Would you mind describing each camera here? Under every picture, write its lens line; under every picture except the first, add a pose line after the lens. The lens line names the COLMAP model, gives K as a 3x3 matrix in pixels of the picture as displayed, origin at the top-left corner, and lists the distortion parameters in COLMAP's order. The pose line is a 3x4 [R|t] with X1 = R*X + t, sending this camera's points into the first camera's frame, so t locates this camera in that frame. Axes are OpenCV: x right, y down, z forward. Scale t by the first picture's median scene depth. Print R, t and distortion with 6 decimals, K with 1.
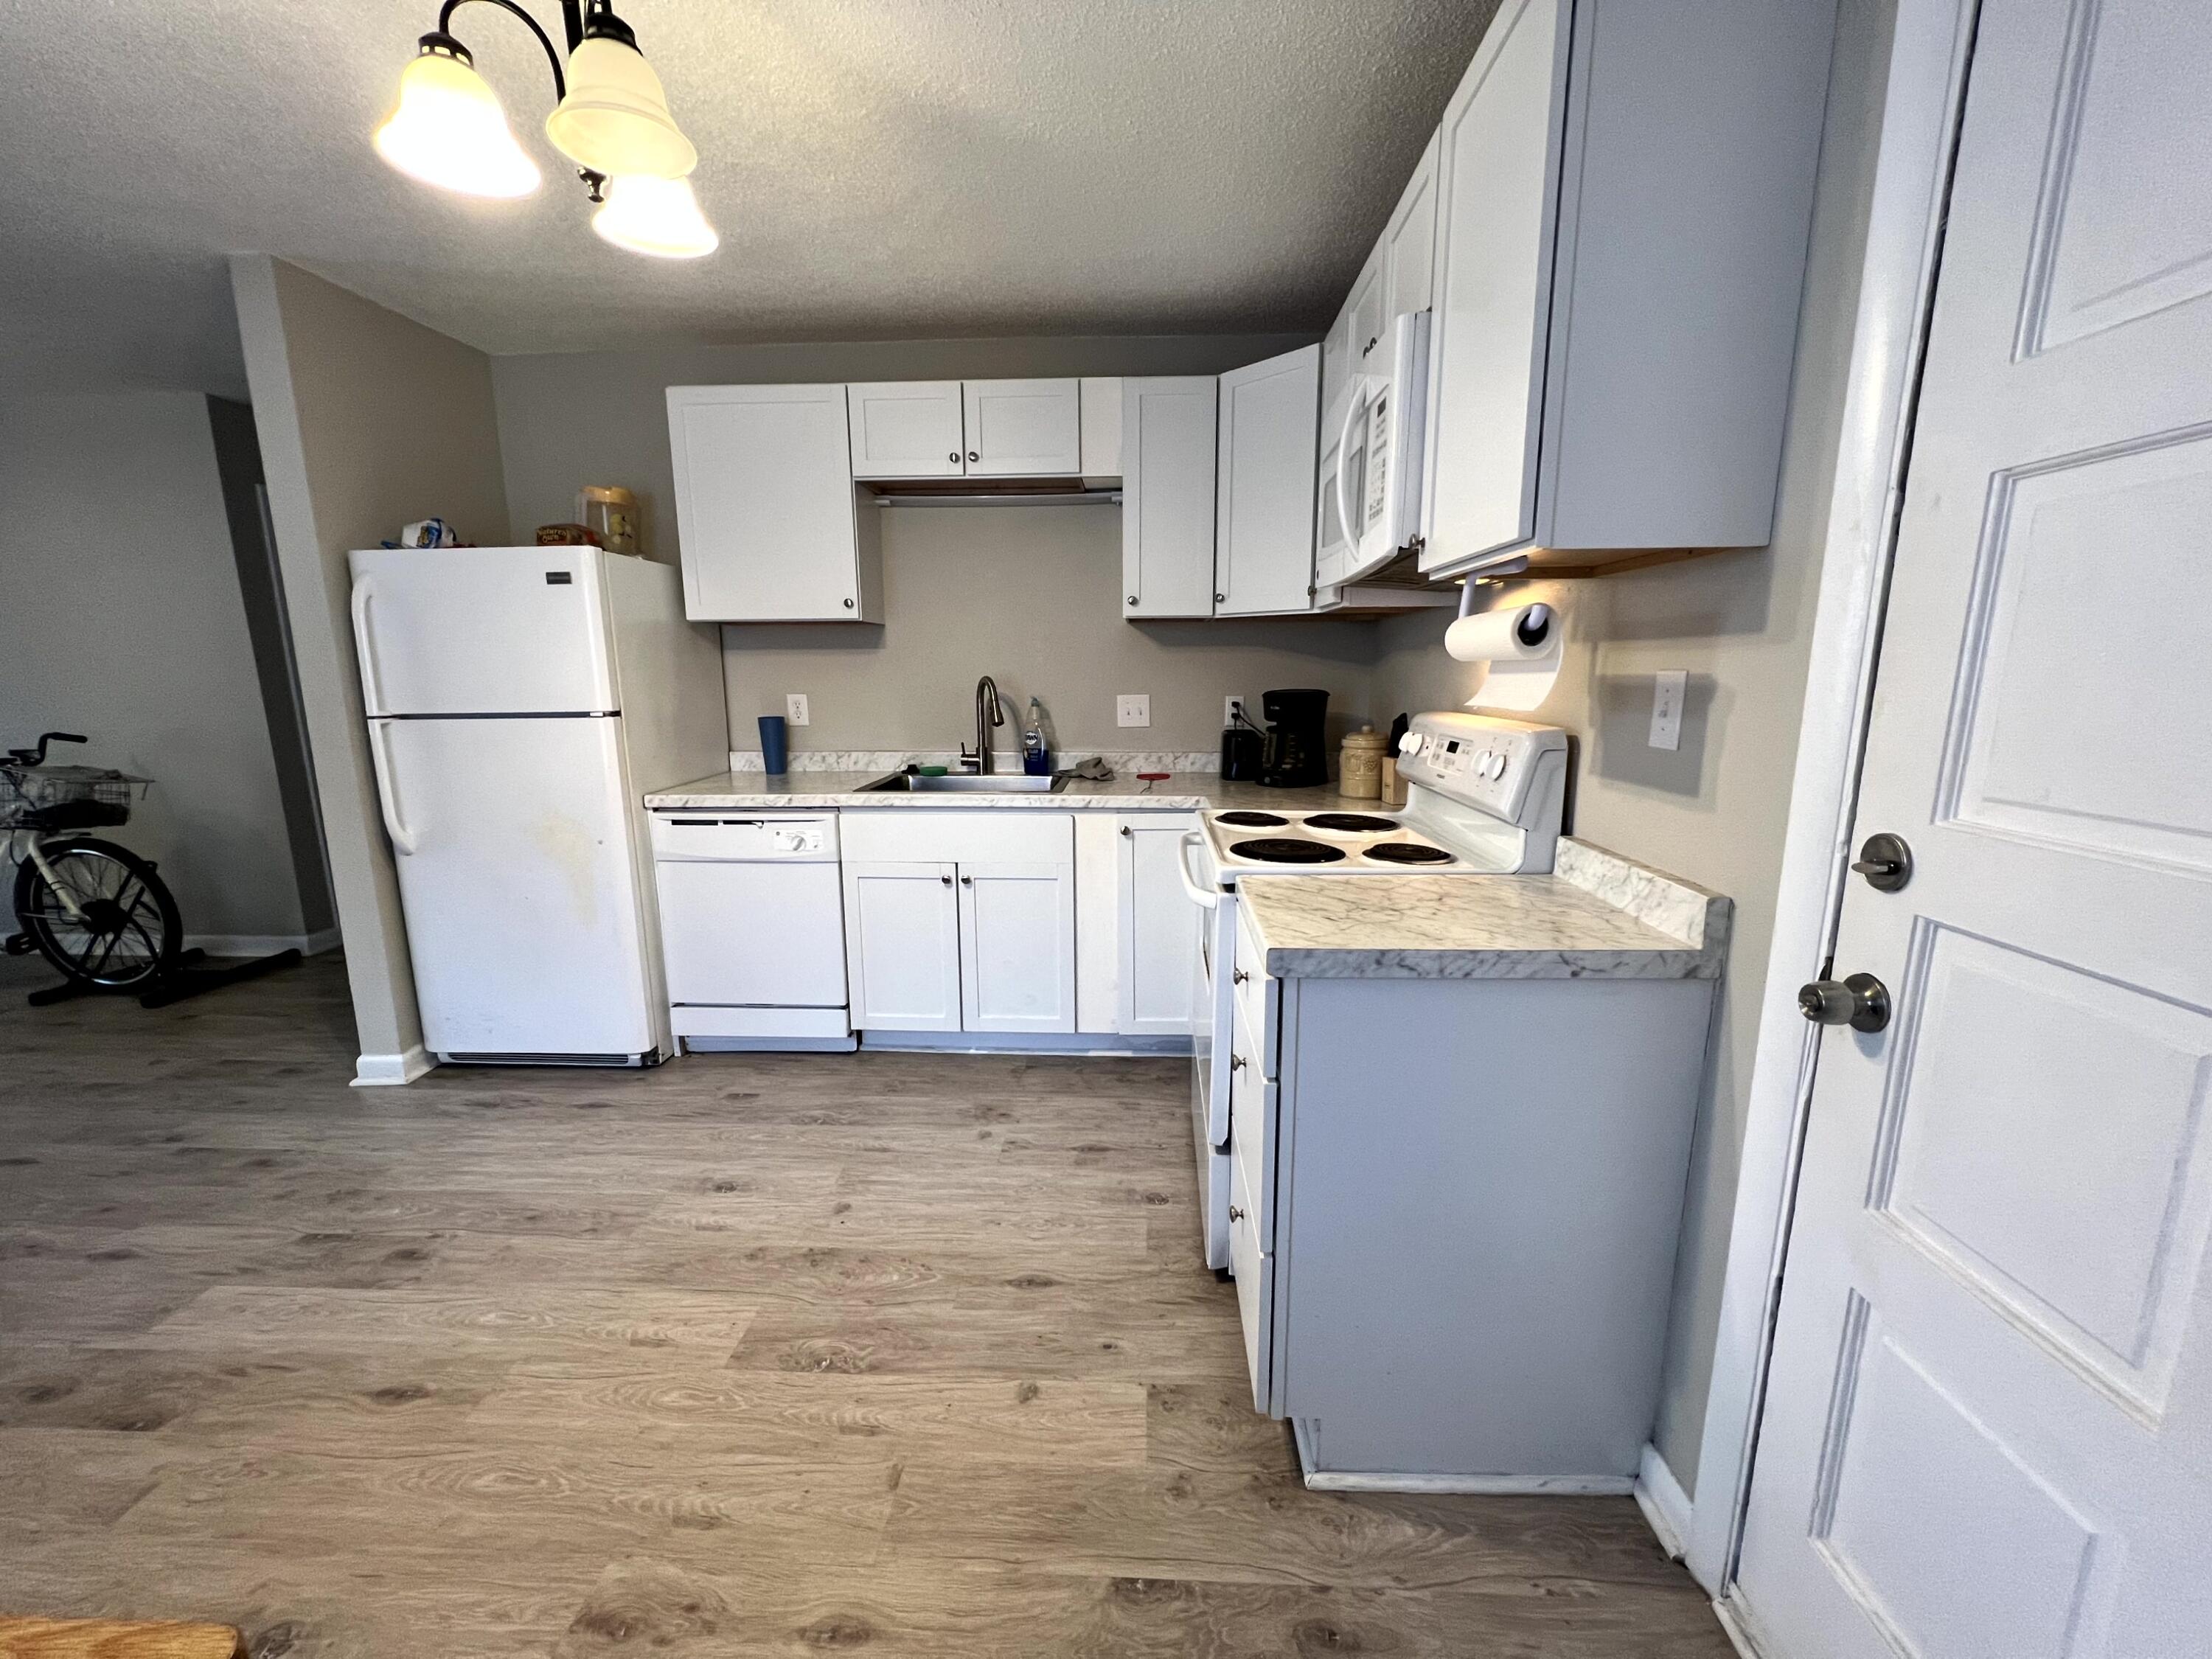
lens RADIAL K [[886.2, 0, 1101.0], [0, 886.2, 830.4], [0, 0, 1]] dist [0.000768, 0.000276]
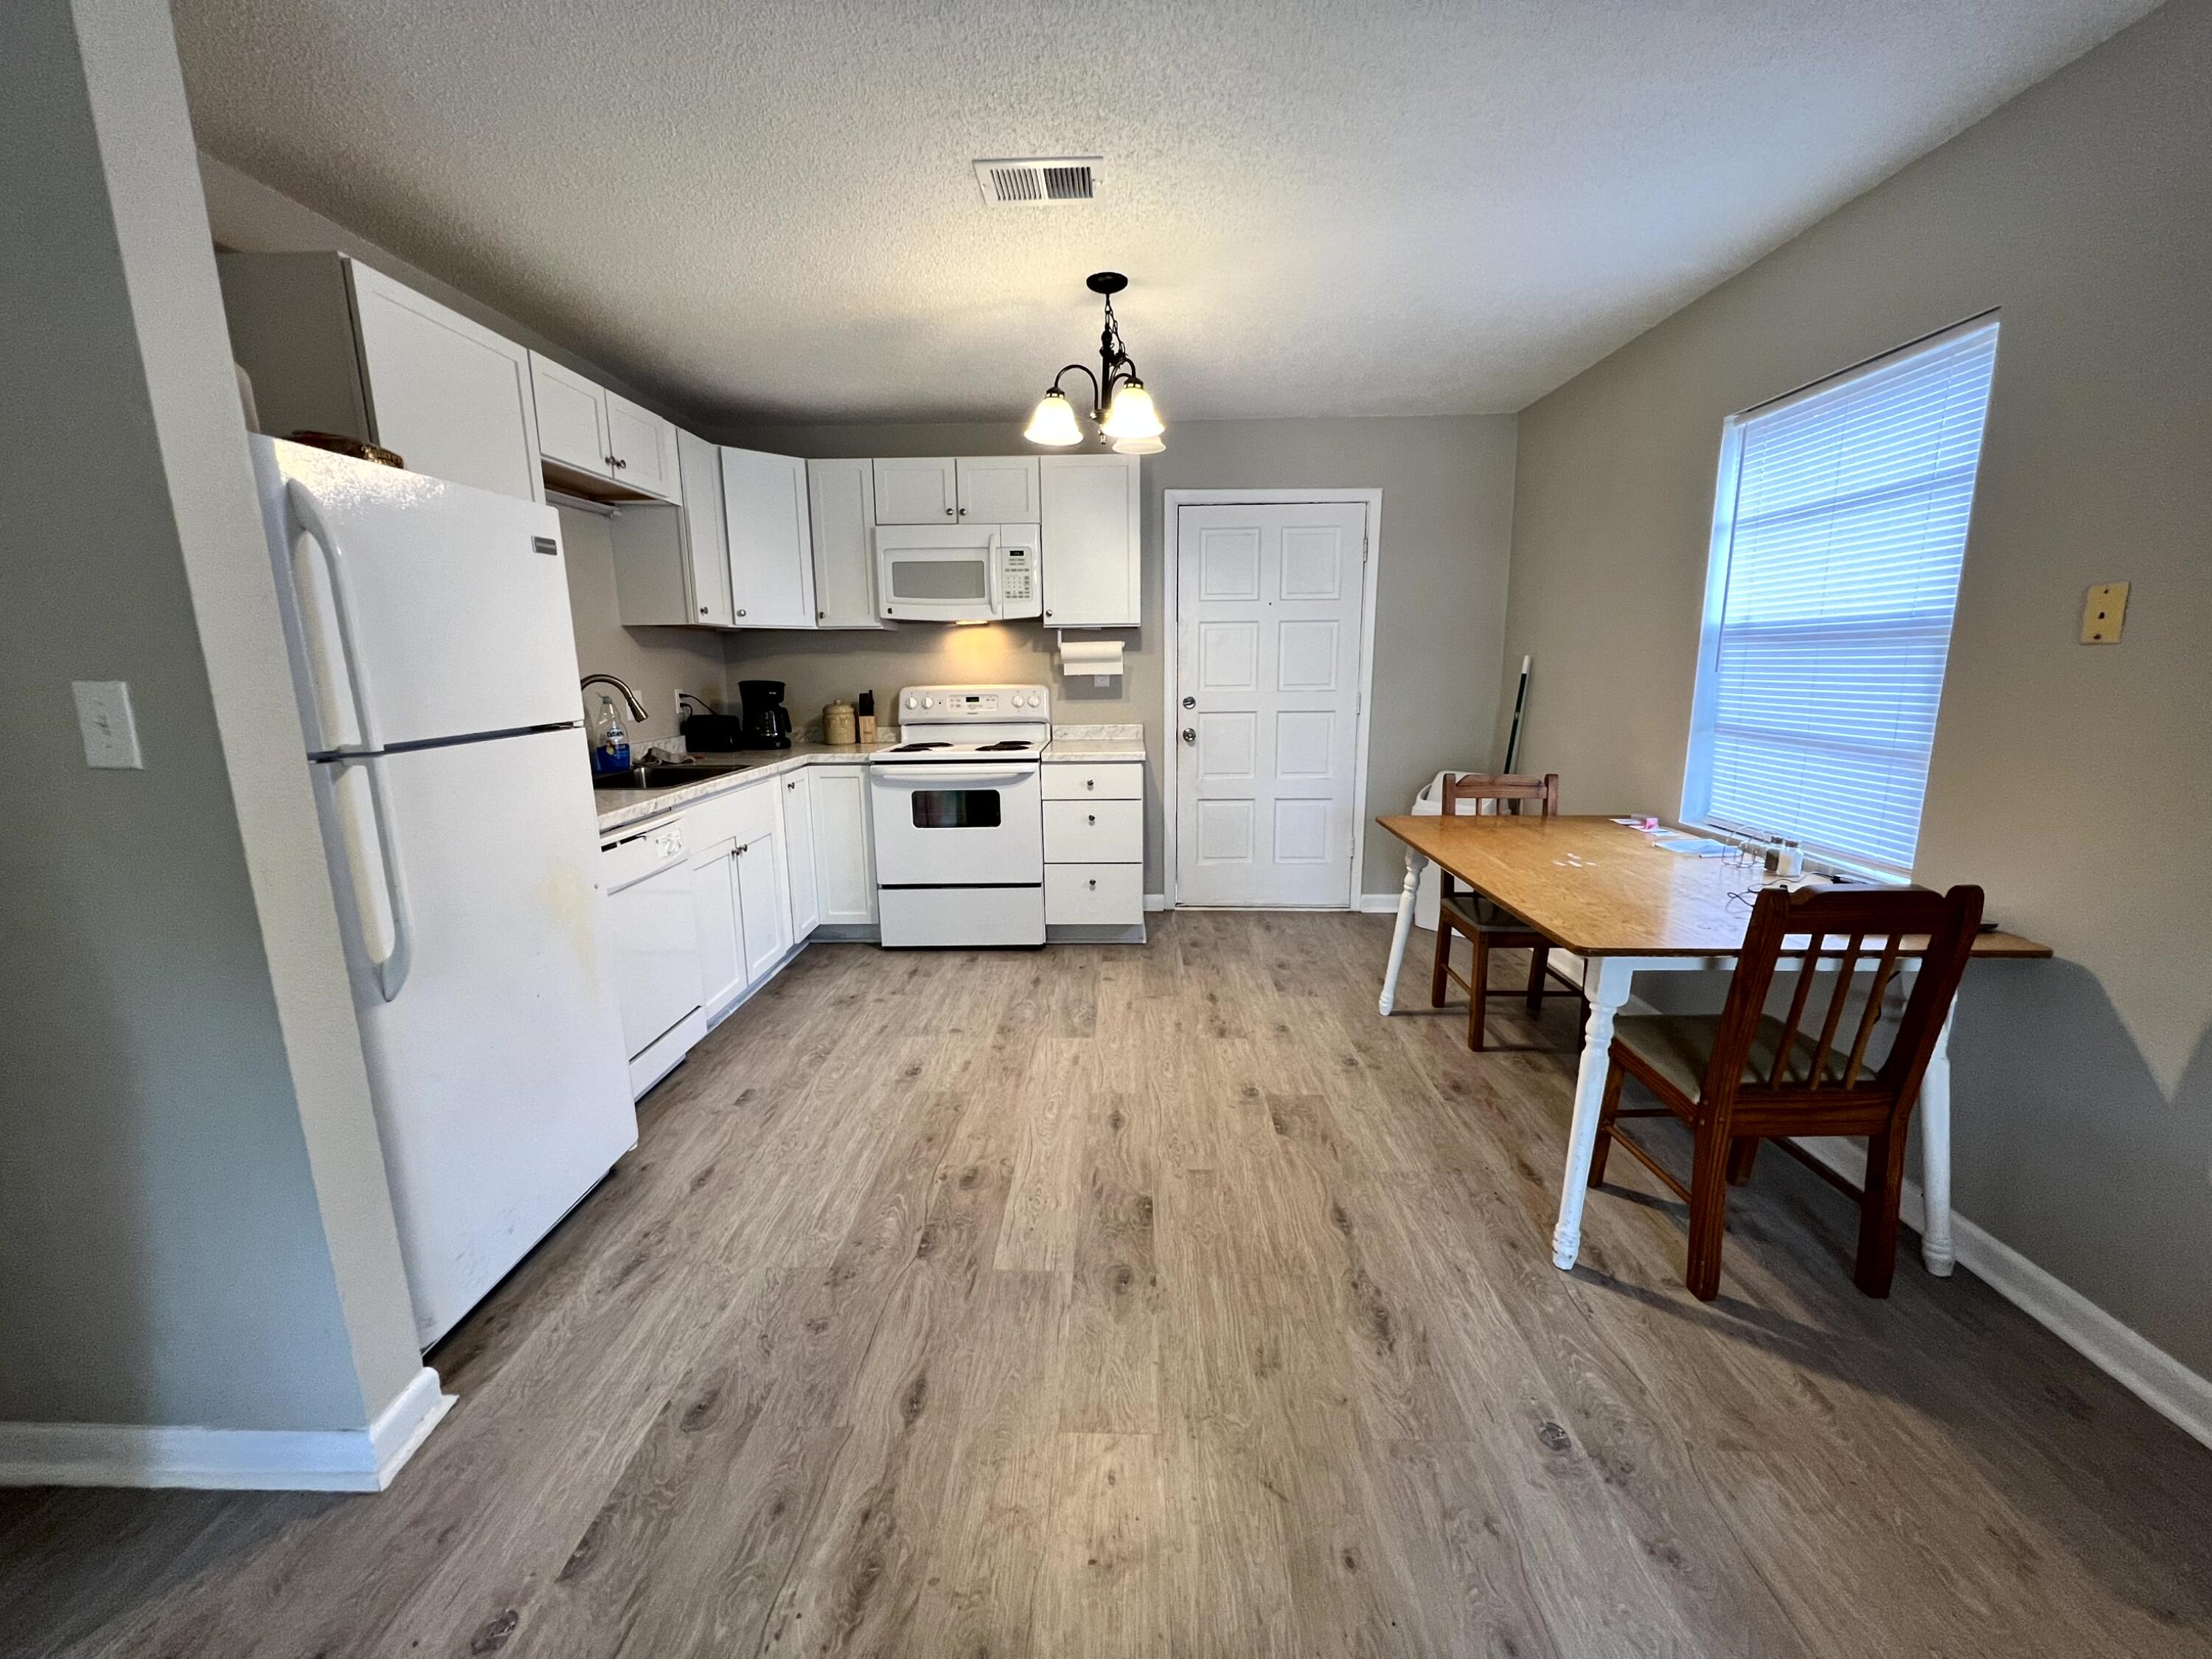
lens RADIAL K [[886.2, 0, 1106.5], [0, 886.2, 833.7], [0, 0, 1]] dist [0.000768, 0.000276]
pose [[-0.024611, -0.188220, 0.981818, -1.342866], [0.193205, 0.962704, 0.189399, -0.093724], [-0.980850, 0.194354, 0.012672, 0.538385]]
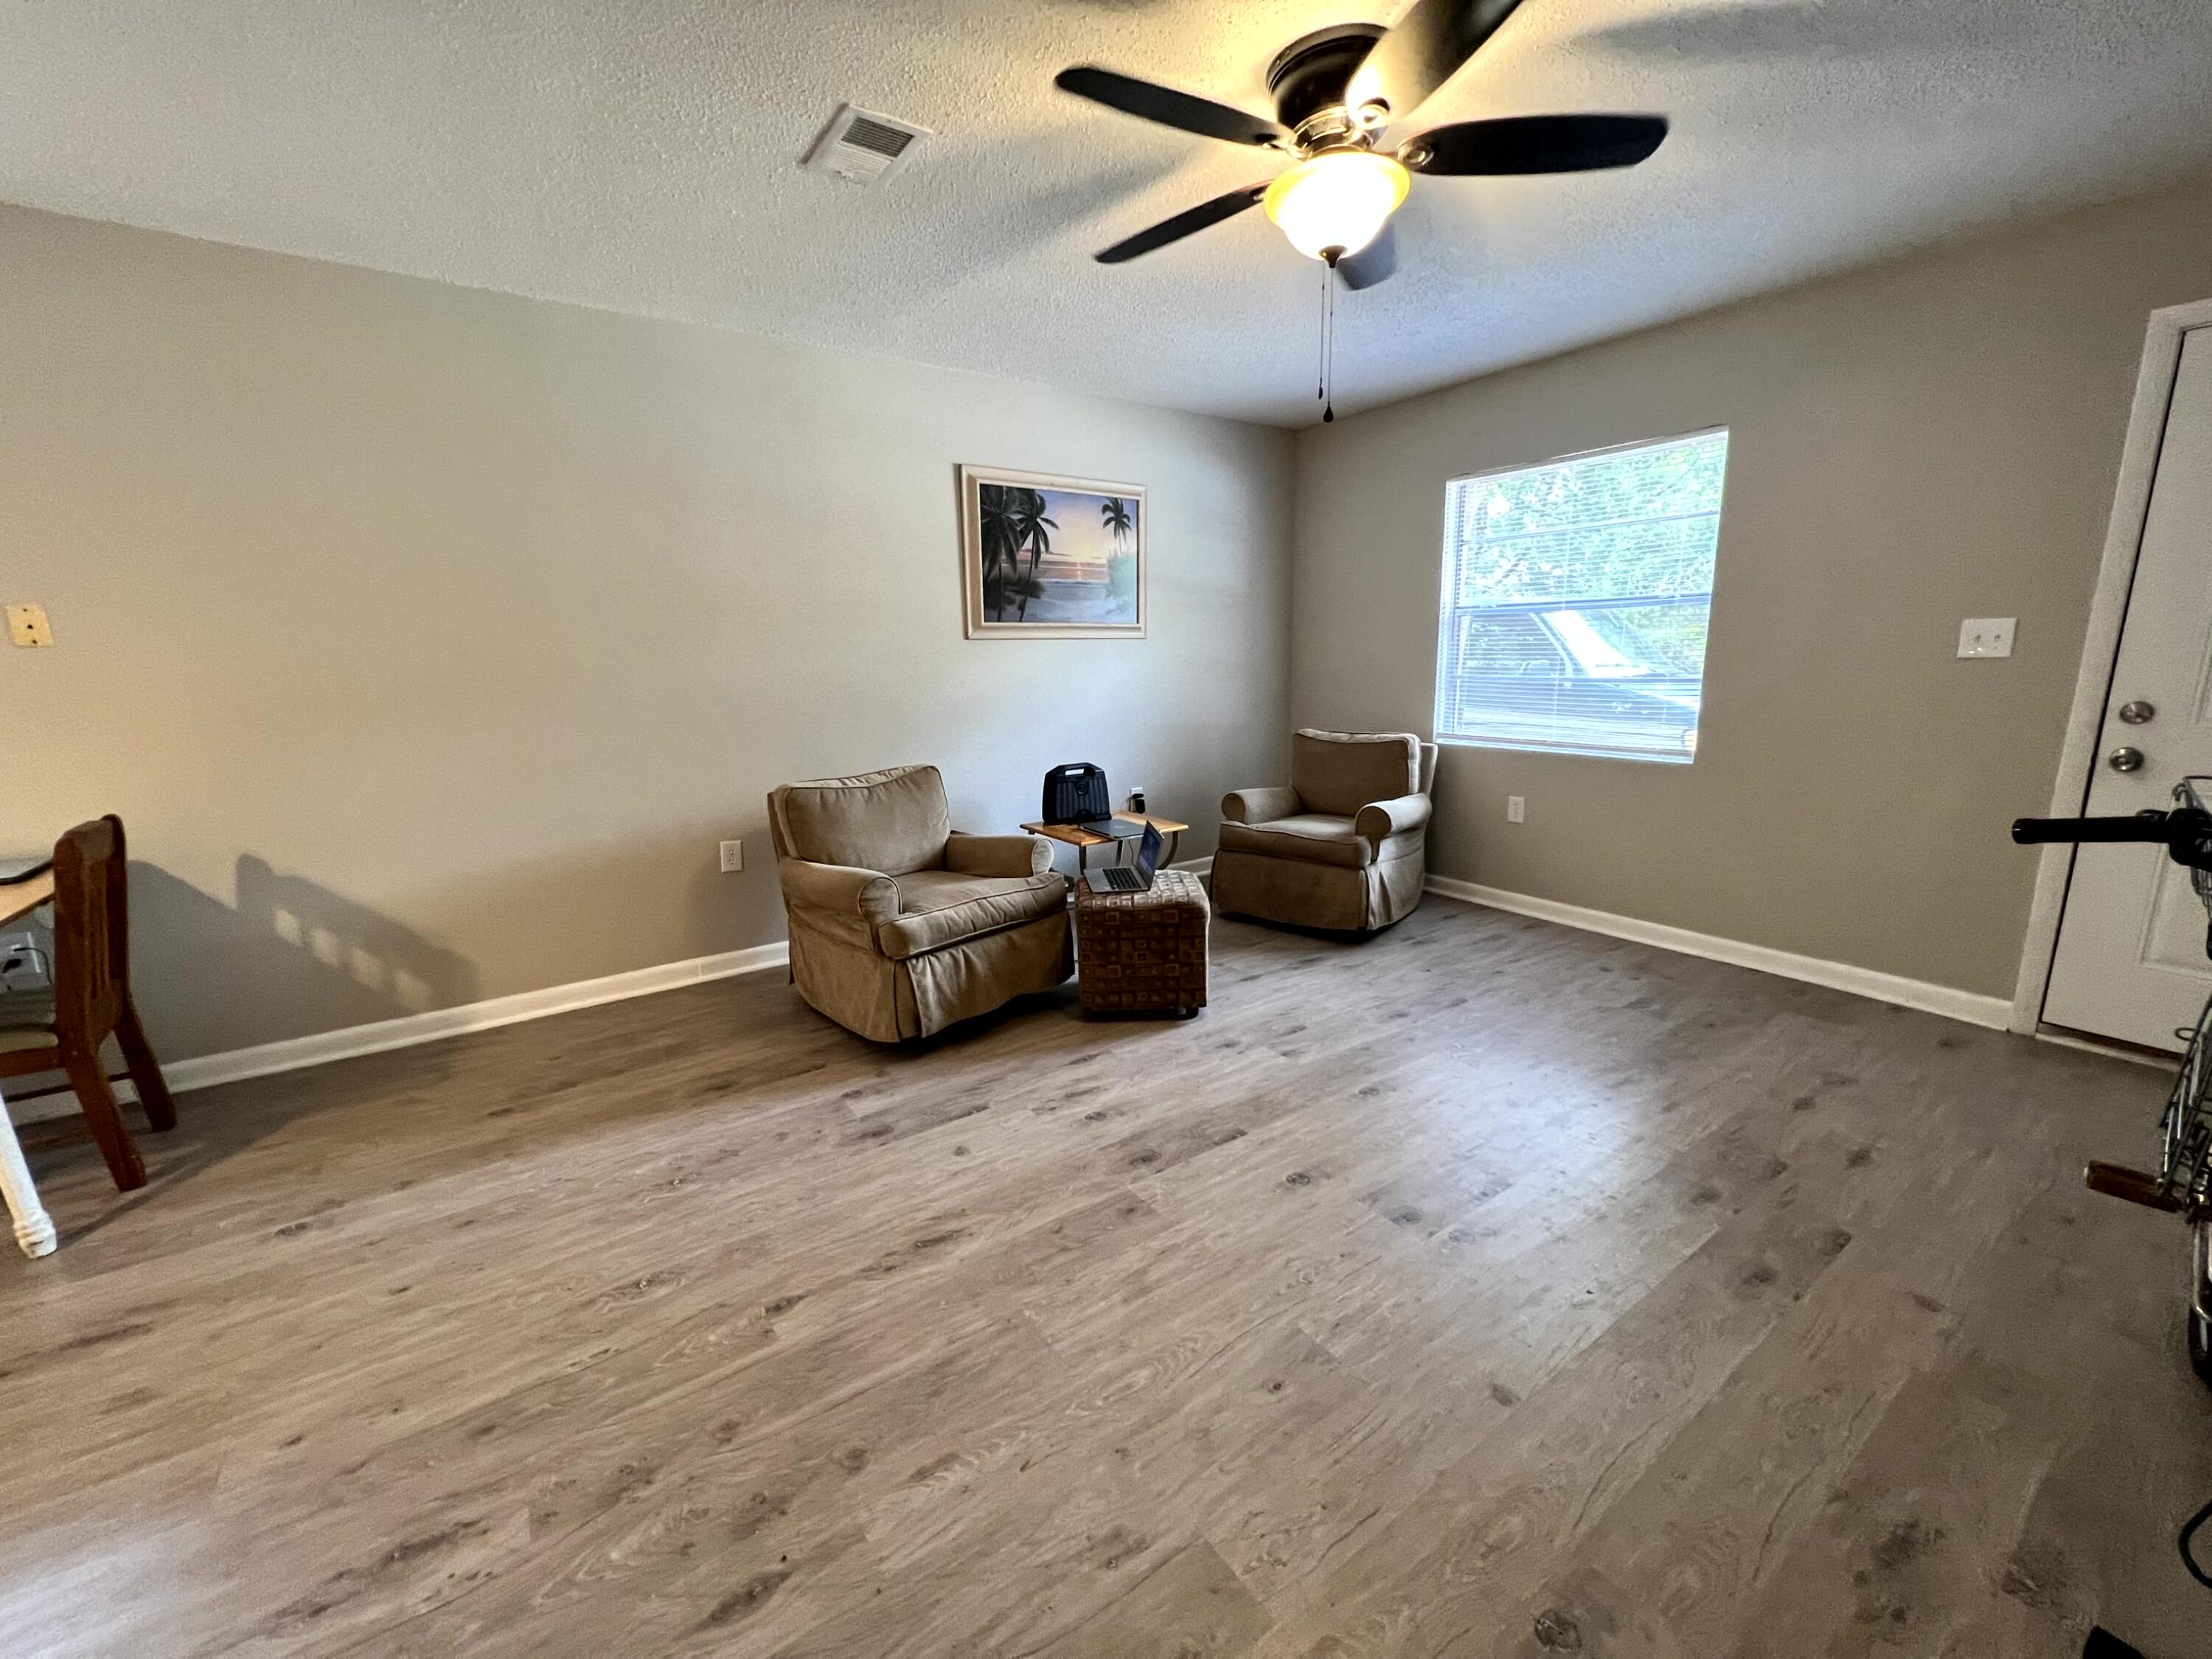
lens RADIAL K [[886.2, 0, 1110.1], [0, 886.2, 828.4], [0, 0, 1]] dist [0.000768, 0.000276]
pose [[-0.787991, 0.143150, -0.598814, -1.016148], [-0.090018, 0.935357, 0.342059, -0.201594], [0.609071, 0.323443, -0.724167, 1.196562]]
